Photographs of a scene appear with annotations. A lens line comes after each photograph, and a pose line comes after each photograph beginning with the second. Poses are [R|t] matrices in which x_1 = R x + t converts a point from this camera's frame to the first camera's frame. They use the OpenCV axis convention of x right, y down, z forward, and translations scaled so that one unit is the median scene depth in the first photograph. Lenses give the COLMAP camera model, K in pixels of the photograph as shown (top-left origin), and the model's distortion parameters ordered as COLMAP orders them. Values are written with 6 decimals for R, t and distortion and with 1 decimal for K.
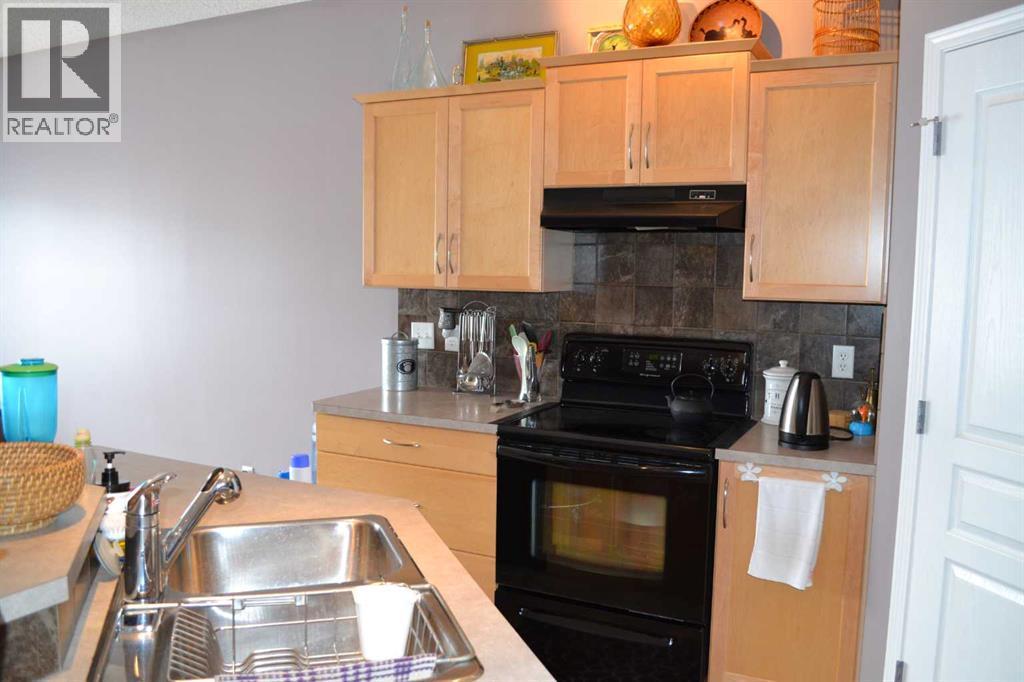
lens RADIAL K [[848.0, 0, 519.6], [0, 848.0, 340.6], [0, 0, 1]] dist [-0.062299, 0.007930]
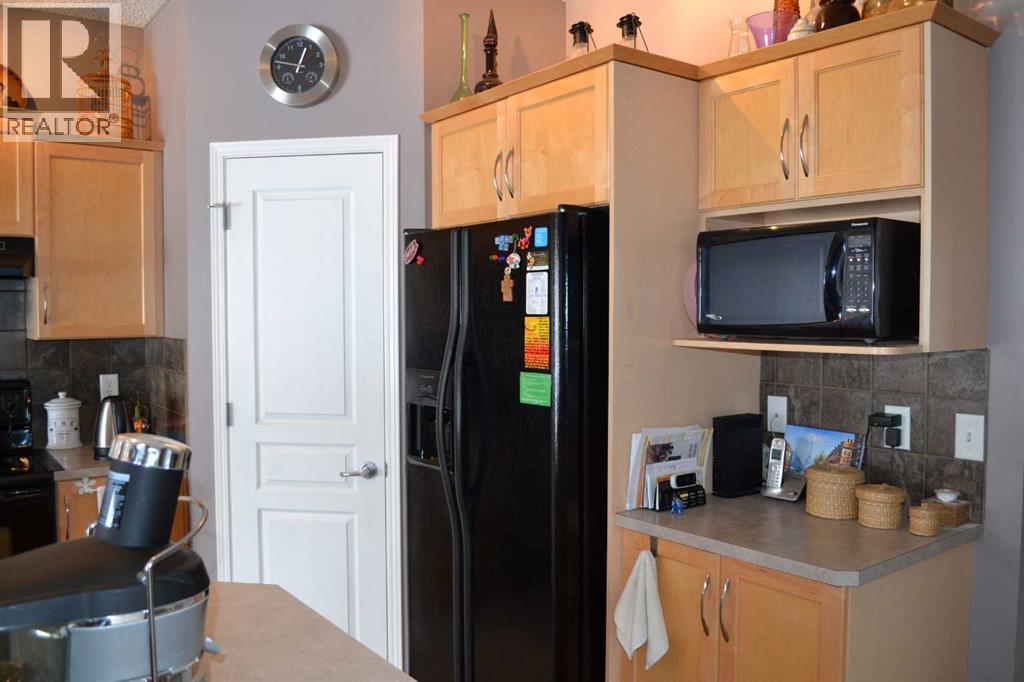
lens RADIAL K [[848.0, 0, 513.8], [0, 848.0, 337.5], [0, 0, 1]] dist [-0.062299, 0.007930]
pose [[0.485807, -0.052719, 0.872475, -0.772369], [0.090614, 0.995839, 0.009718, -0.011534], [-0.869356, 0.074338, 0.488562, -0.174351]]
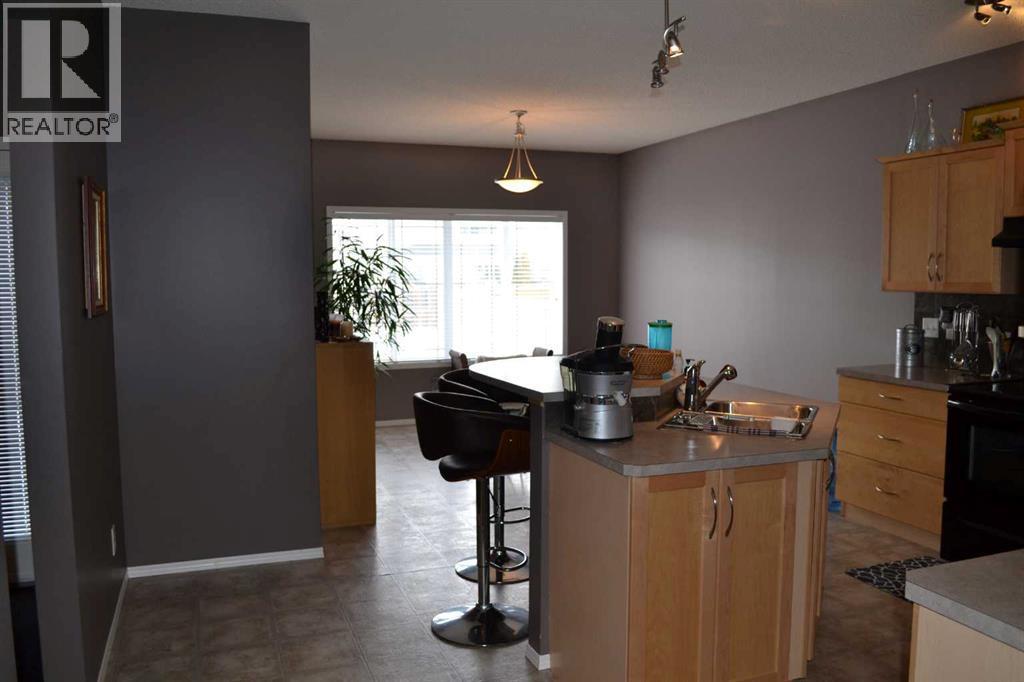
lens RADIAL K [[848.0, 0, 515.2], [0, 848.0, 339.2], [0, 0, 1]] dist [-0.062299, 0.007930]
pose [[0.736248, 0.034184, -0.675848, 0.304394], [-0.045095, 0.998982, 0.001403, 0.041359], [0.675207, 0.029444, 0.737040, -0.431800]]
